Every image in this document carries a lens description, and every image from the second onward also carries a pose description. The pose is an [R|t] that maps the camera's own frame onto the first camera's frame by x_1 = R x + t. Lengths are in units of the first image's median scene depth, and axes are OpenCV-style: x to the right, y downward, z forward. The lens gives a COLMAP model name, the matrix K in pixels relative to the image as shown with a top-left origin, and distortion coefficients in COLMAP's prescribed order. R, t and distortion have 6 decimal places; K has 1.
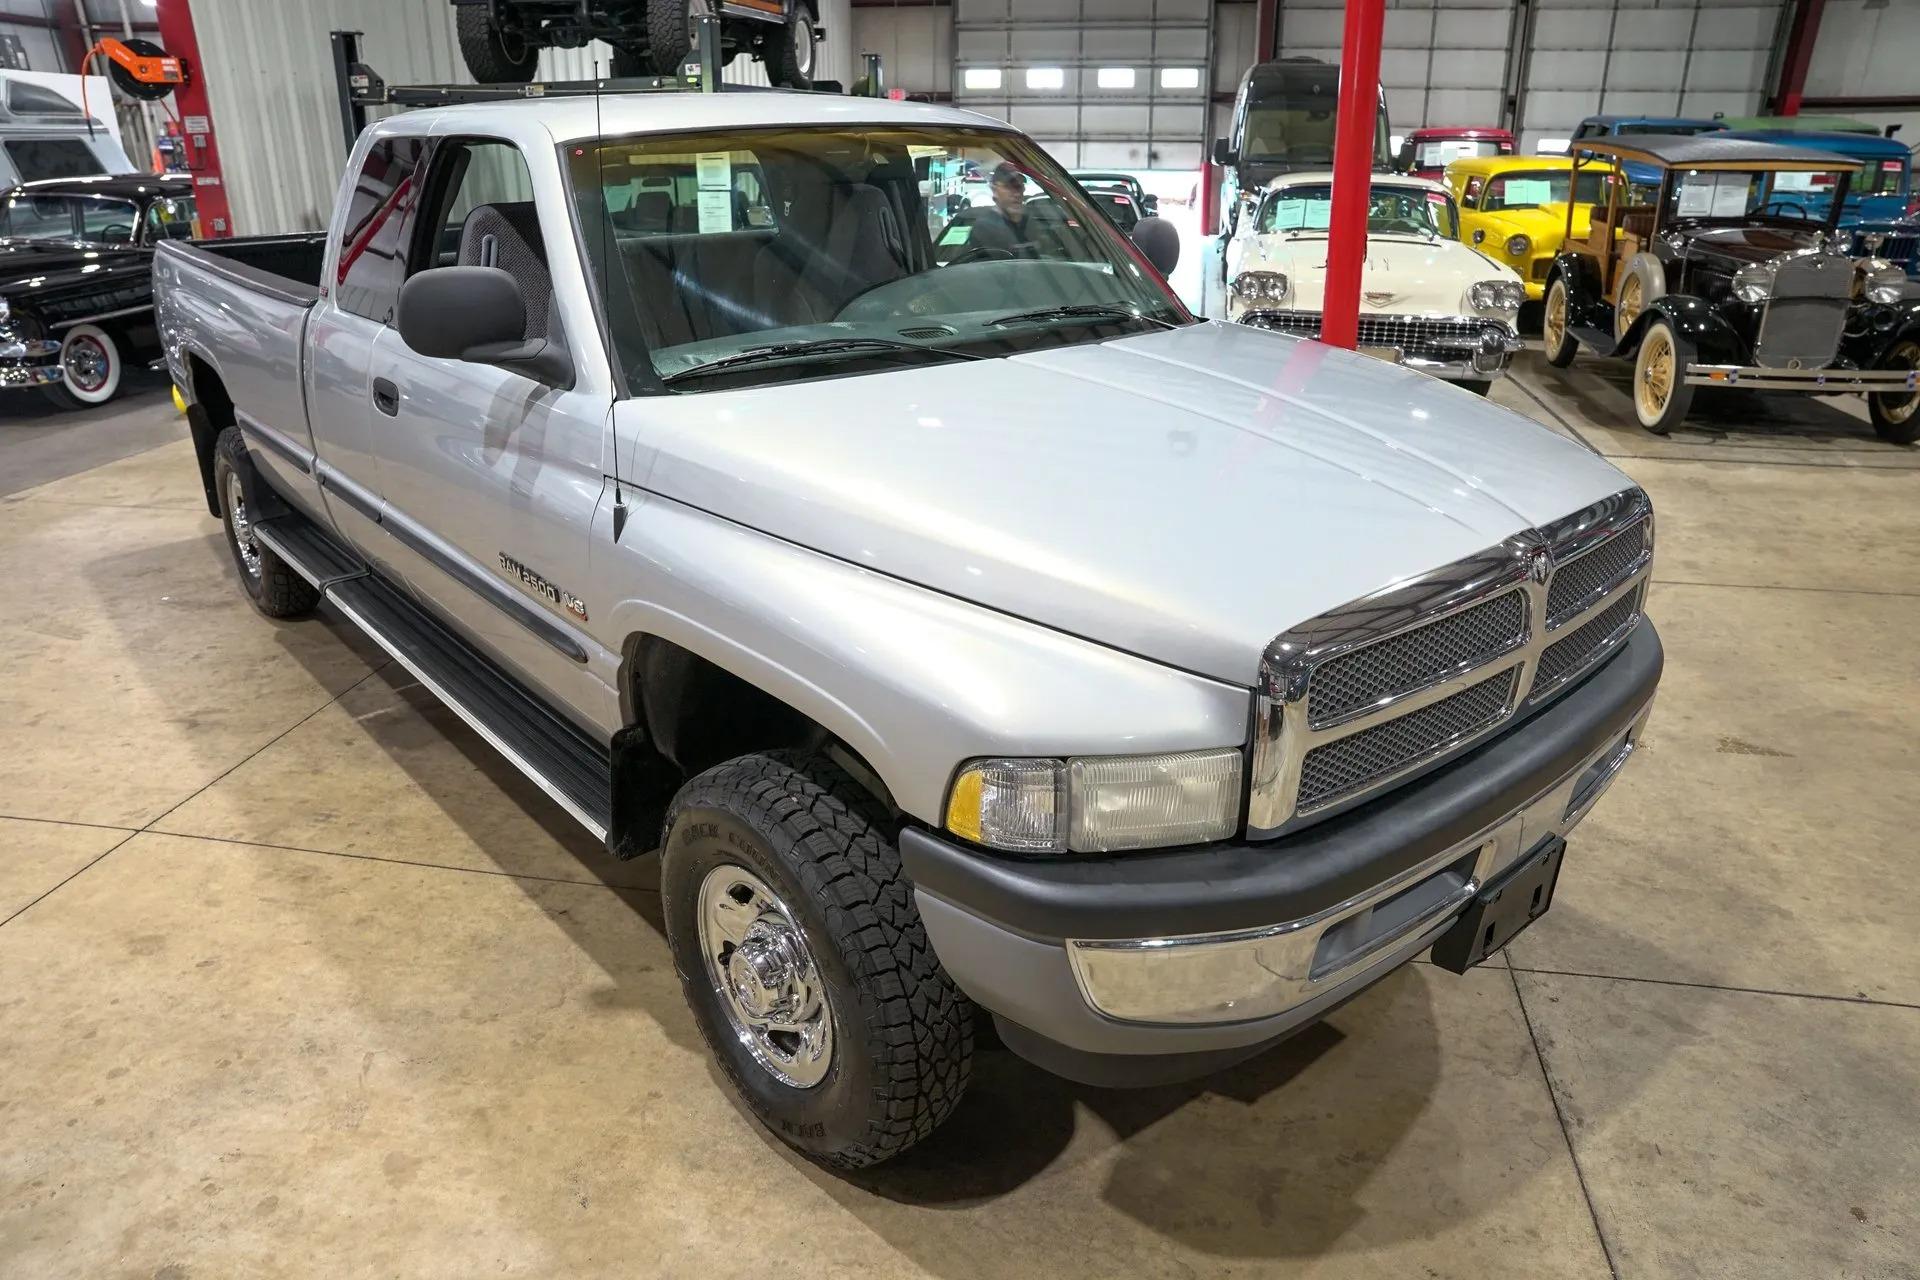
lens RADIAL K [[1315.3, 0, 964.3], [0, 1315.3, 636.4], [0, 0, 1]] dist [-0.142896, 0.112807]
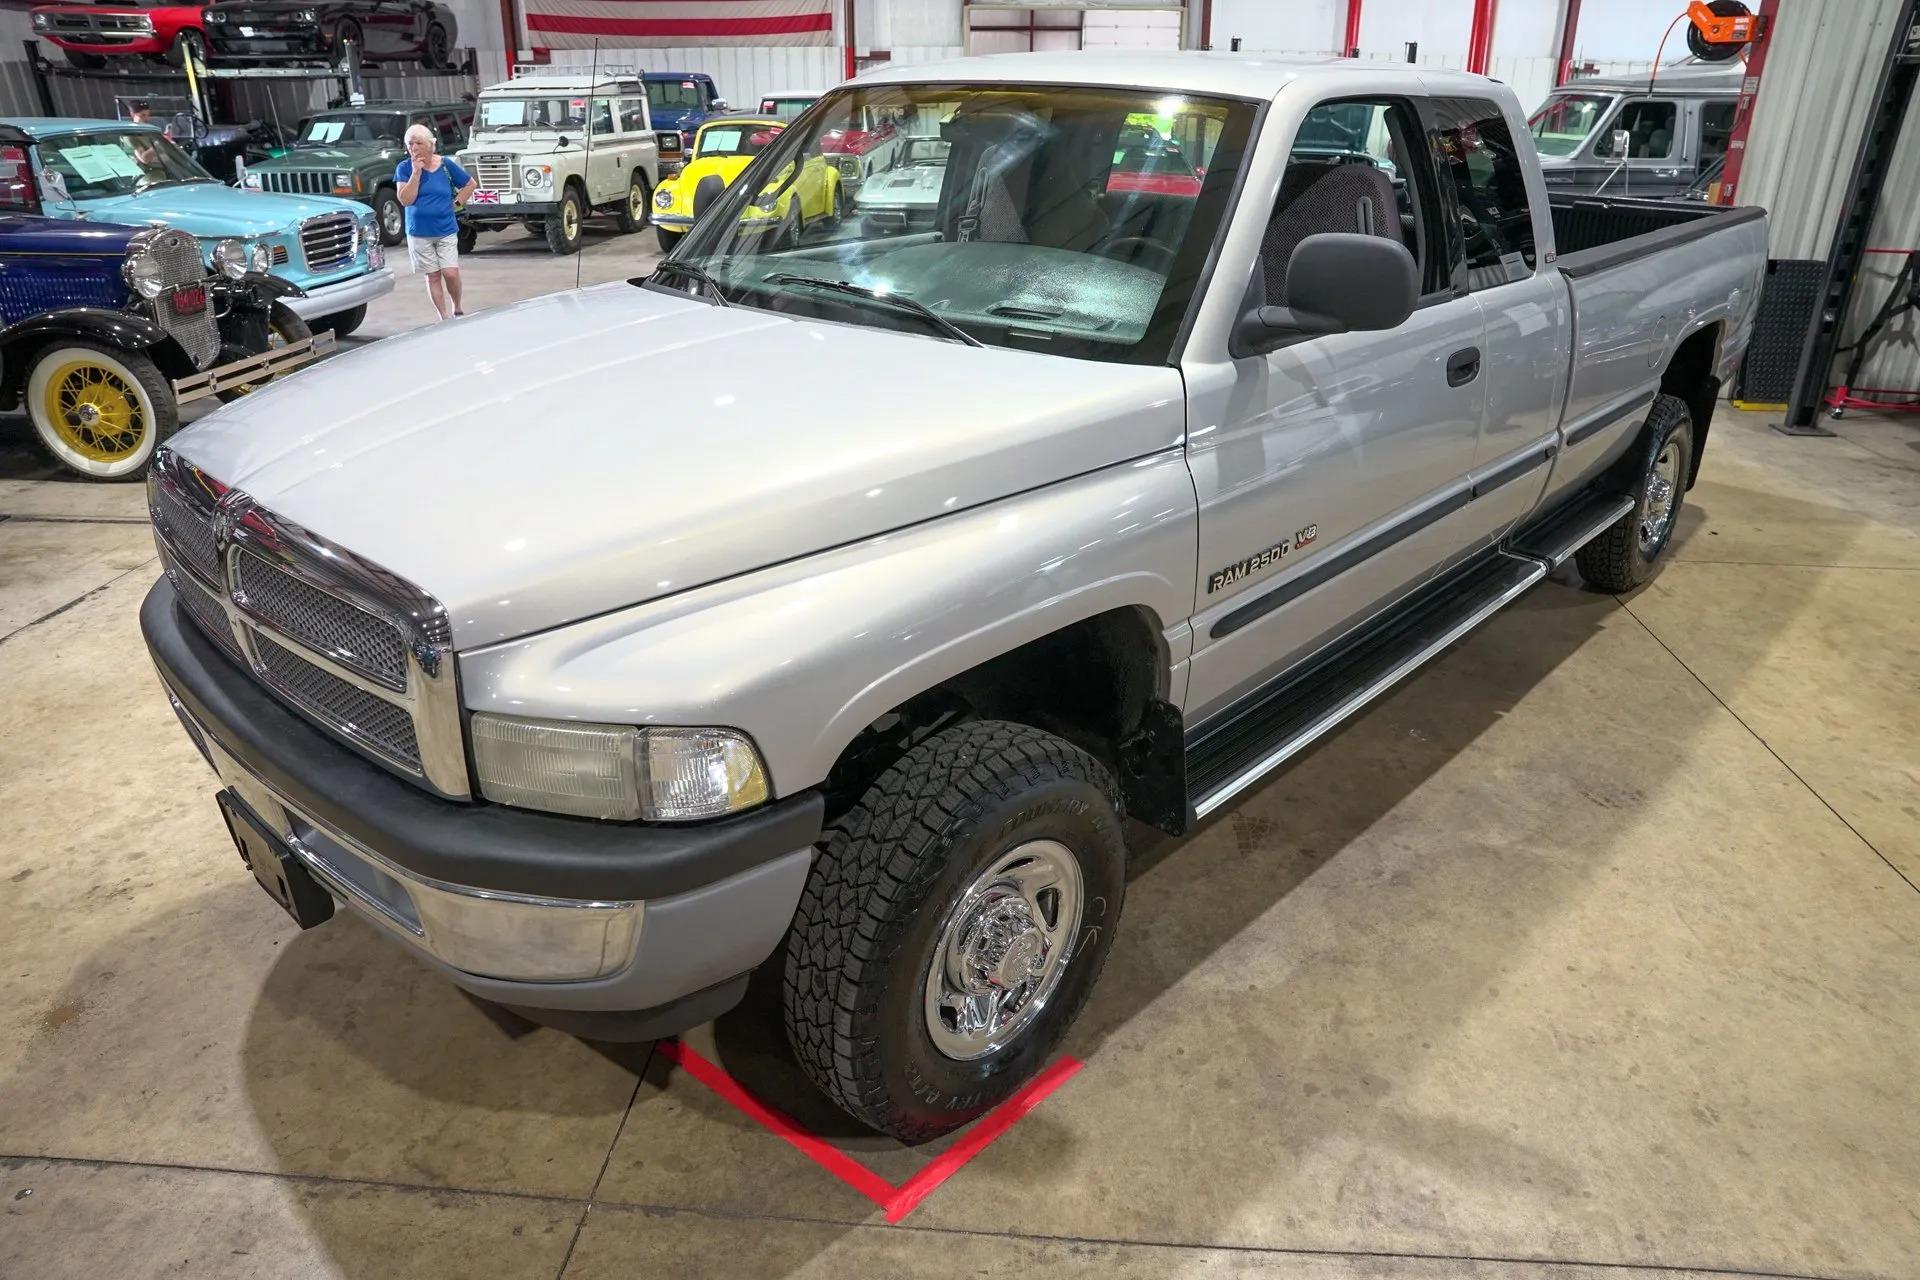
lens RADIAL K [[1315.3, 0, 964.3], [0, 1315.3, 636.4], [0, 0, 1]] dist [-0.142896, 0.112807]
pose [[0.100864, 0.397760, -0.911929, 0.744086], [-0.375016, 0.864193, 0.335460, -0.273224], [0.921515, 0.308152, 0.236332, 0.679232]]
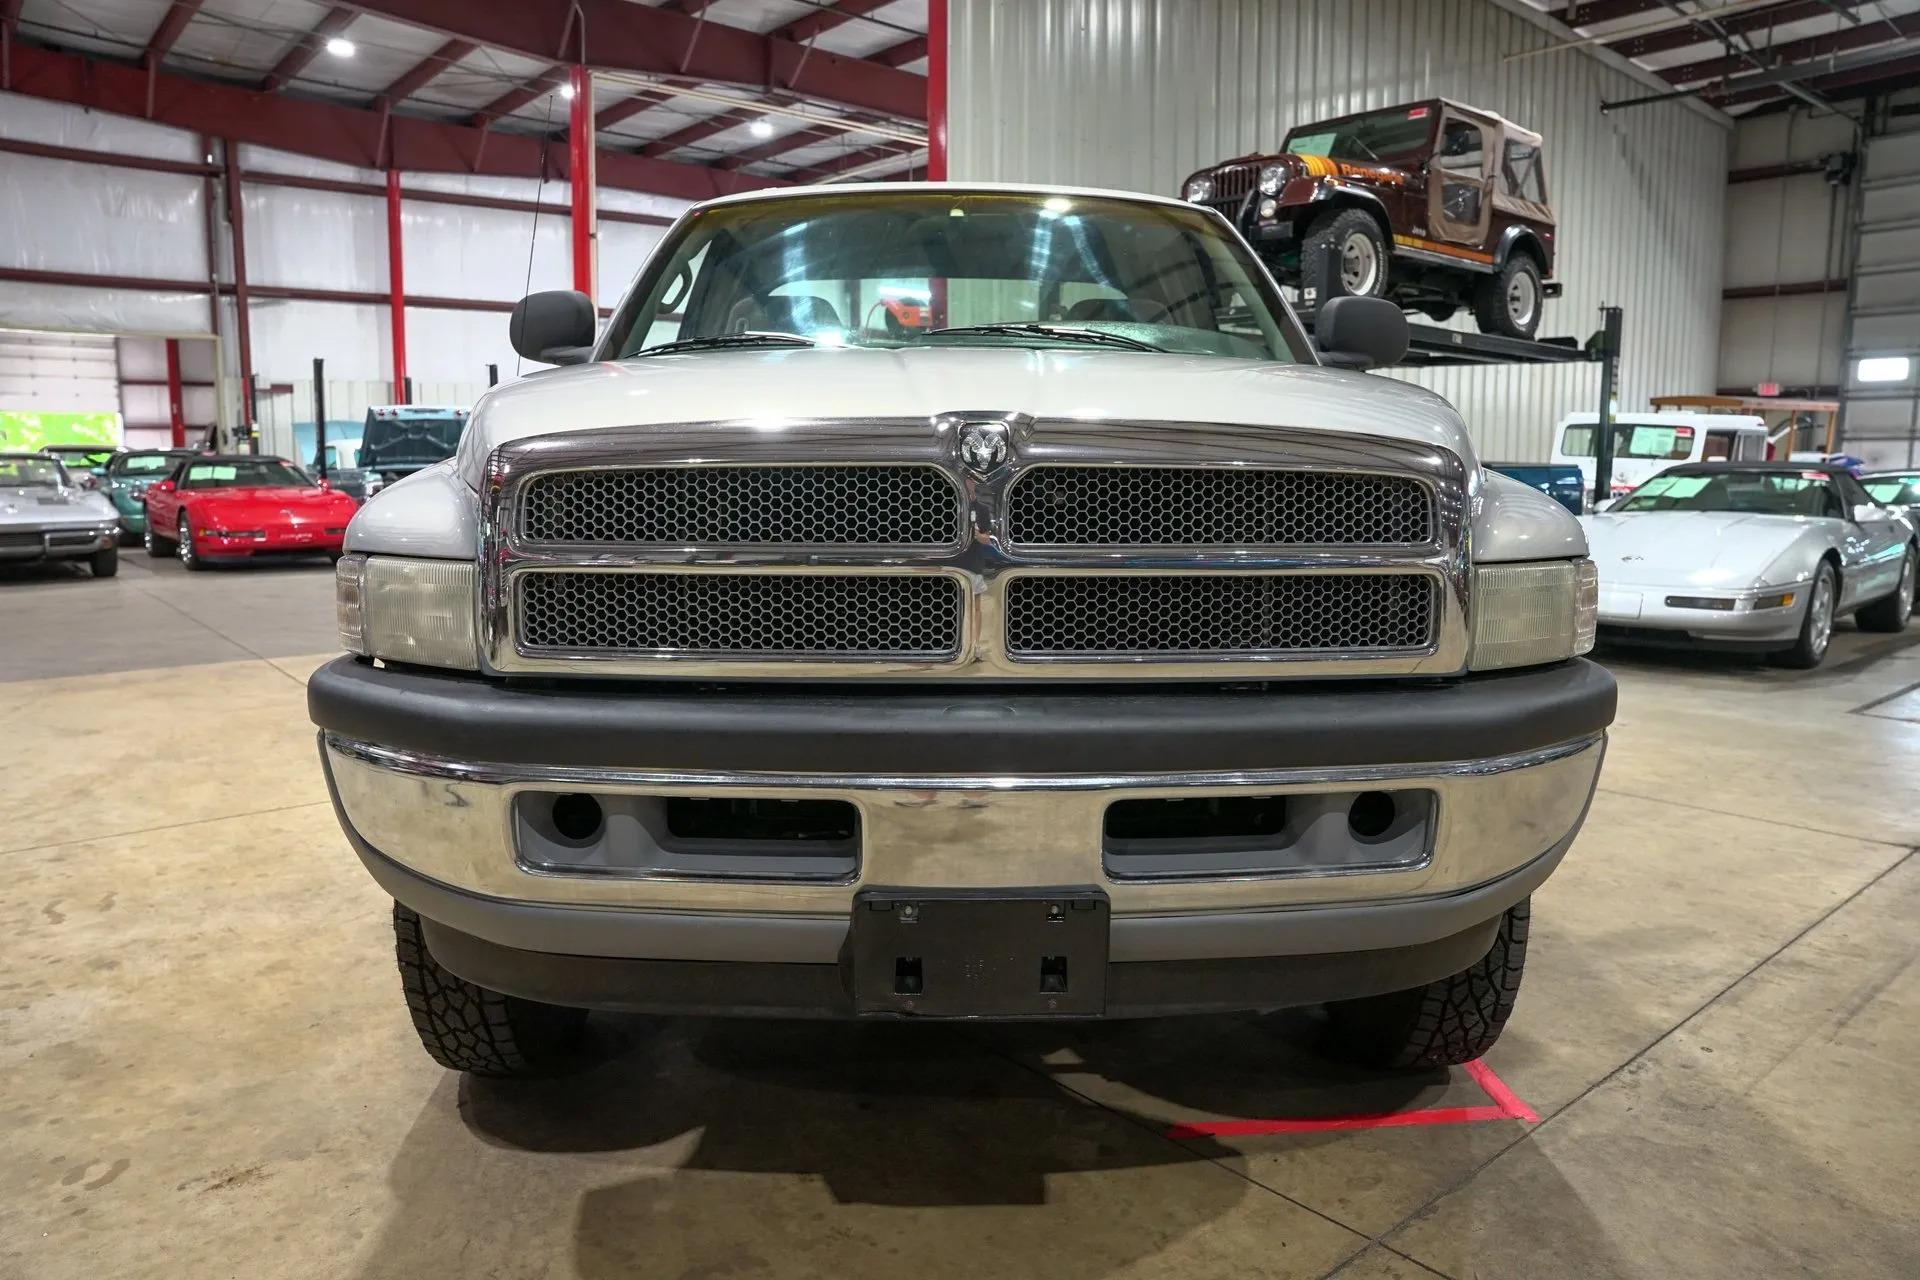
lens RADIAL K [[1315.3, 0, 964.3], [0, 1315.3, 636.4], [0, 0, 1]] dist [-0.142896, 0.112807]
pose [[0.771106, 0.093557, -0.629795, 0.472076], [-0.241115, 0.958385, -0.152846, 0.085512], [0.589287, 0.269714, 0.761575, 0.228203]]
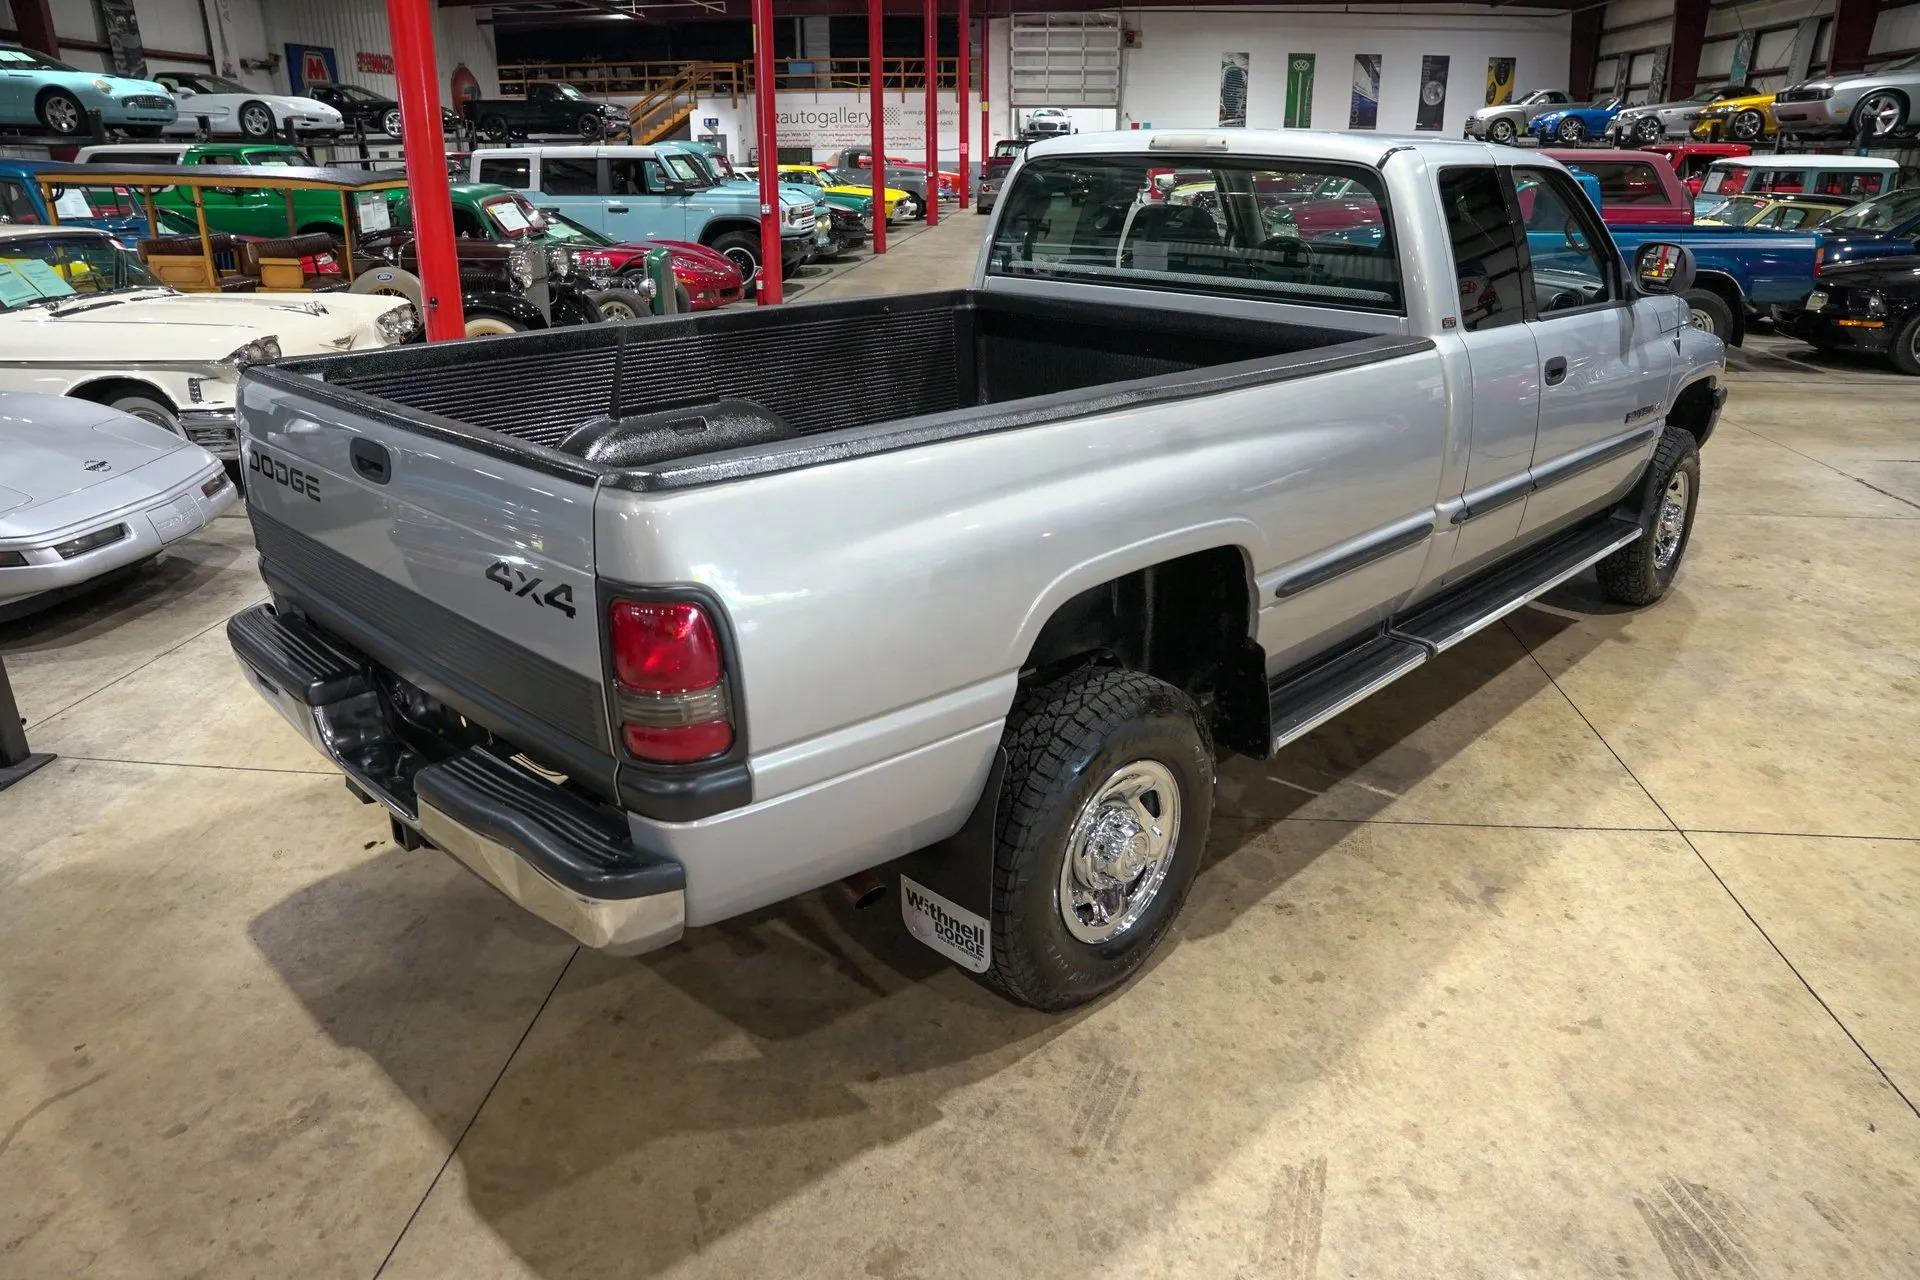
lens RADIAL K [[1315.3, 0, 964.3], [0, 1315.3, 636.4], [0, 0, 1]] dist [-0.142896, 0.112807]
pose [[-0.084388, -0.351912, 0.932221, -1.342513], [0.367766, 0.858505, 0.357376, -0.504704], [-0.926081, 0.372998, 0.056974, 1.260028]]
